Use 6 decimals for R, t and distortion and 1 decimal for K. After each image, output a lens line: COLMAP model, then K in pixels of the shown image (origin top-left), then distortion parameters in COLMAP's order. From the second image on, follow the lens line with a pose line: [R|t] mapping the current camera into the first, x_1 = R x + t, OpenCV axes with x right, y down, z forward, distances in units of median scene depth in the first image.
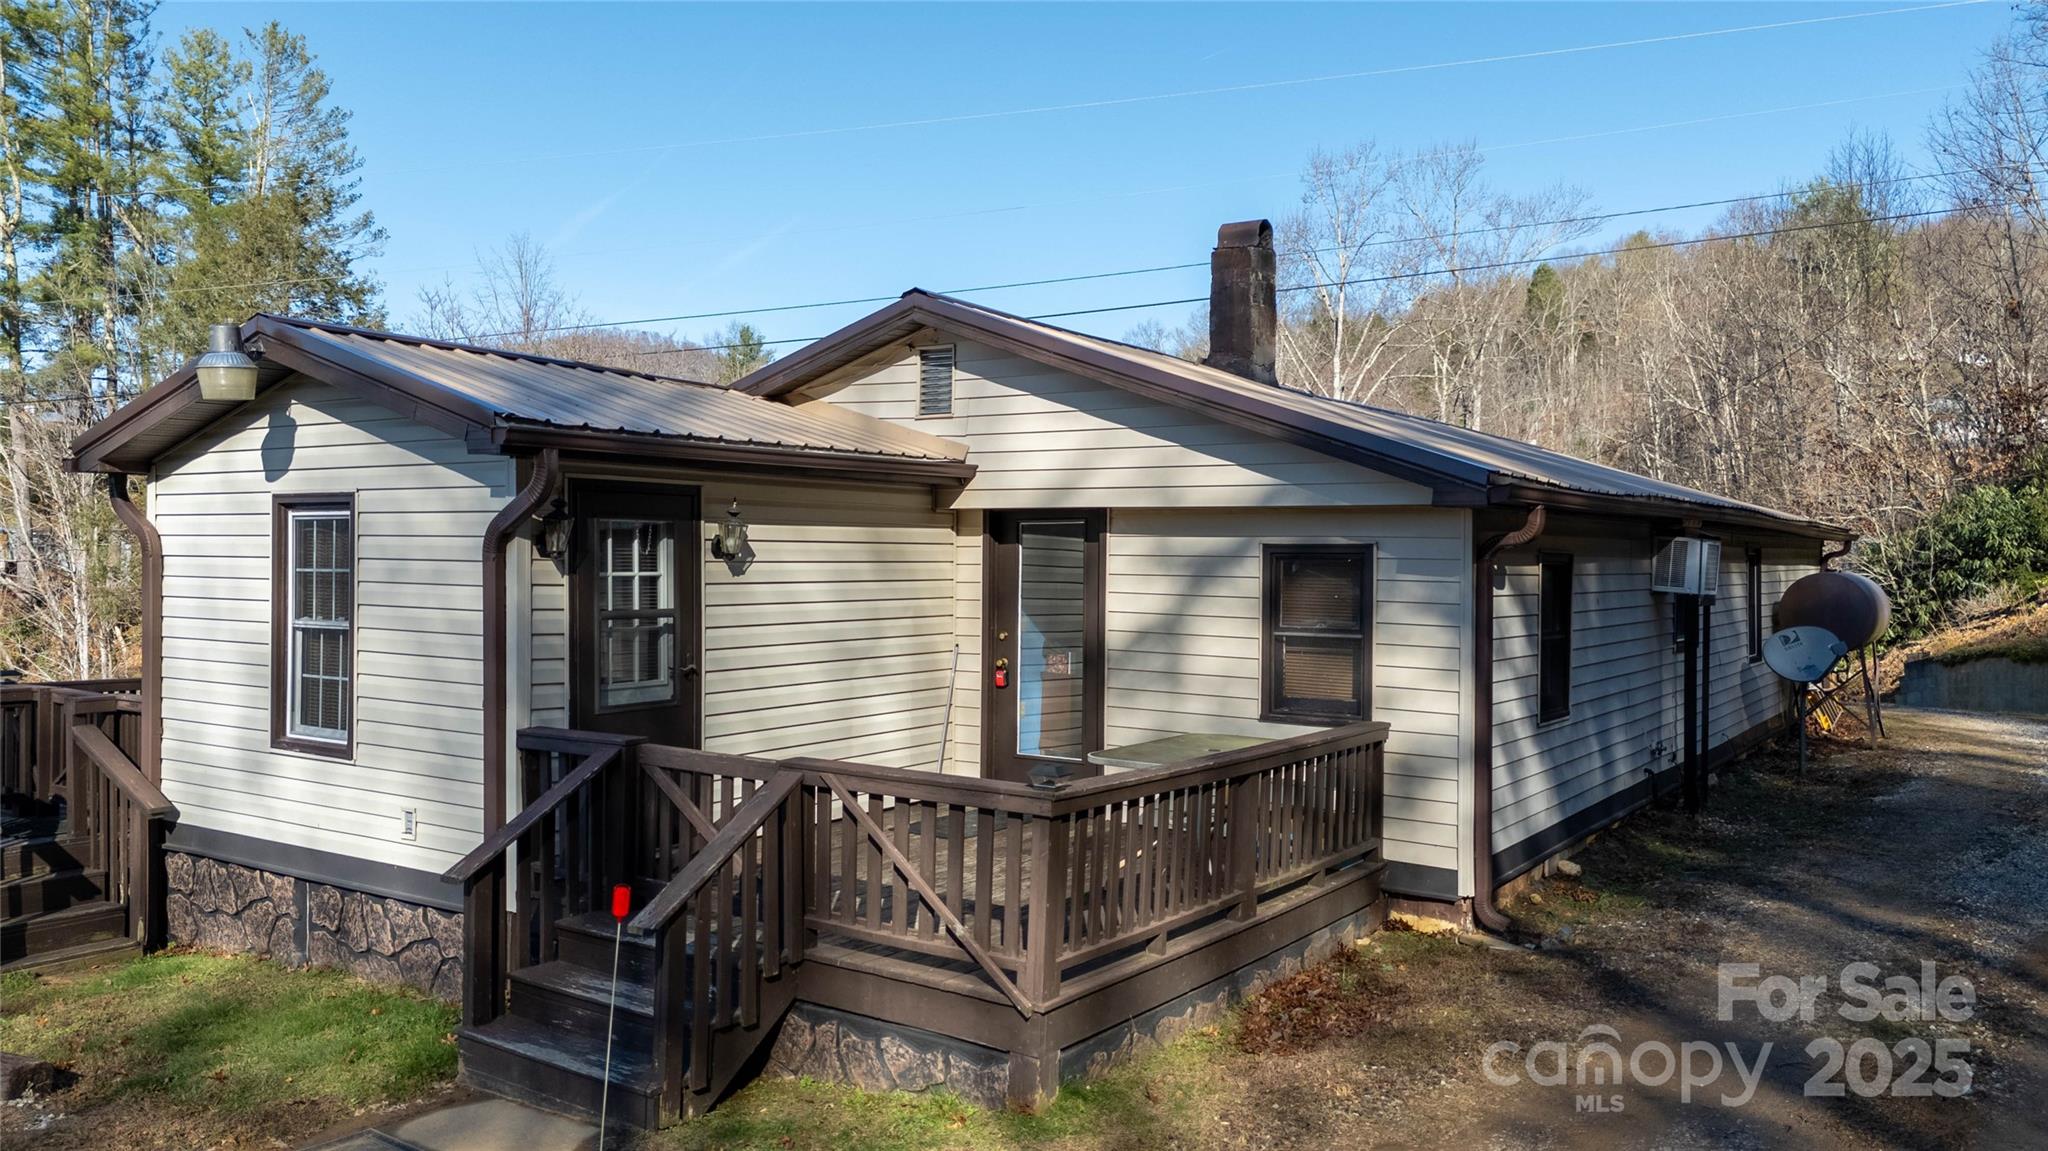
lens RADIAL K [[1507.8, 0, 1024.5], [0, 1507.8, 575.5], [0, 0, 1]] dist [0.034261, -0.018715]
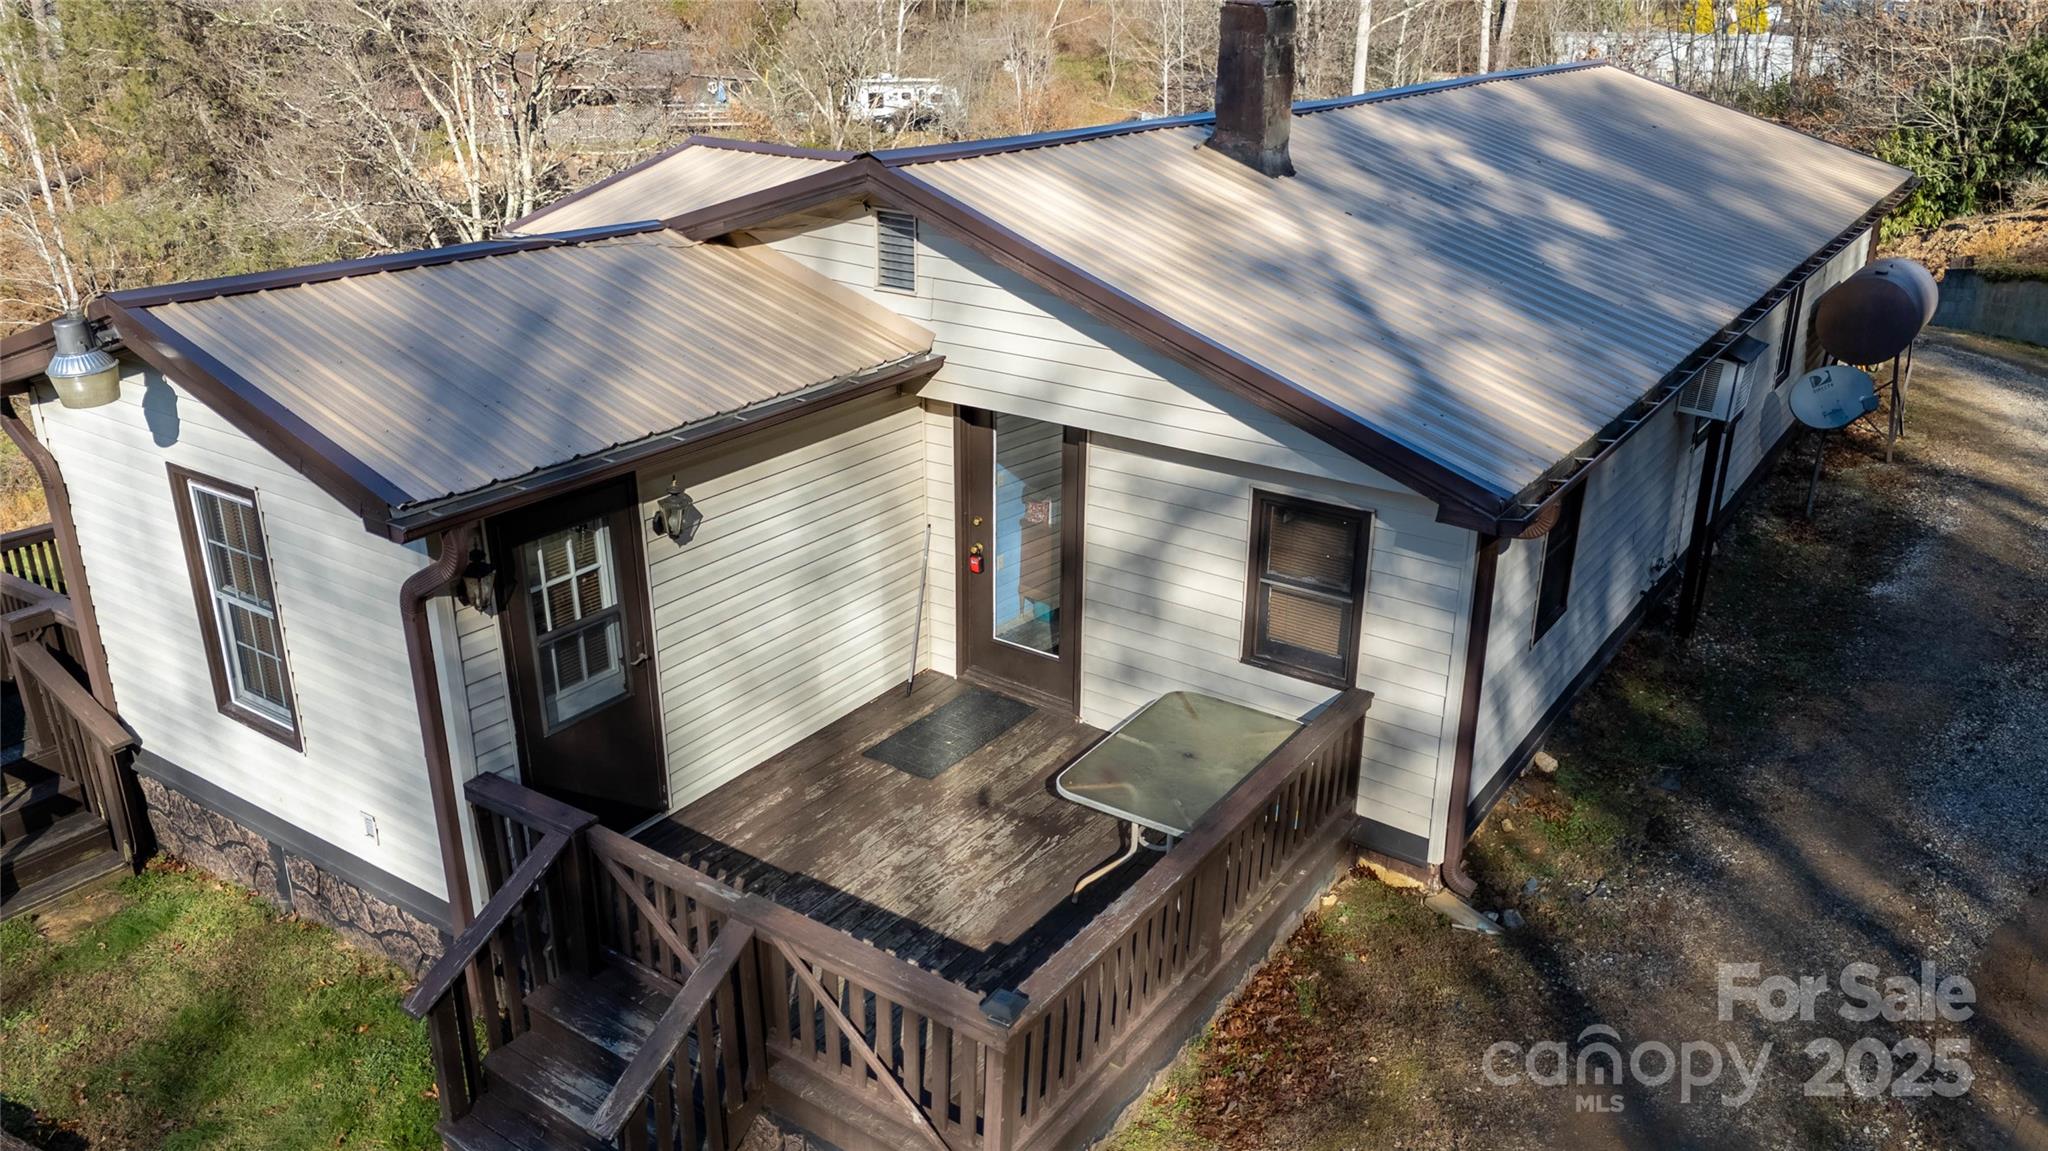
lens RADIAL K [[1507.8, 0, 1026.0], [0, 1507.8, 574.5], [0, 0, 1]] dist [0.034261, -0.018715]
pose [[0.999992, -0.001274, -0.003697, 0.023407], [0.002517, 0.933191, 0.359372, -0.317505], [0.002992, -0.359379, 0.933187, 0.127214]]
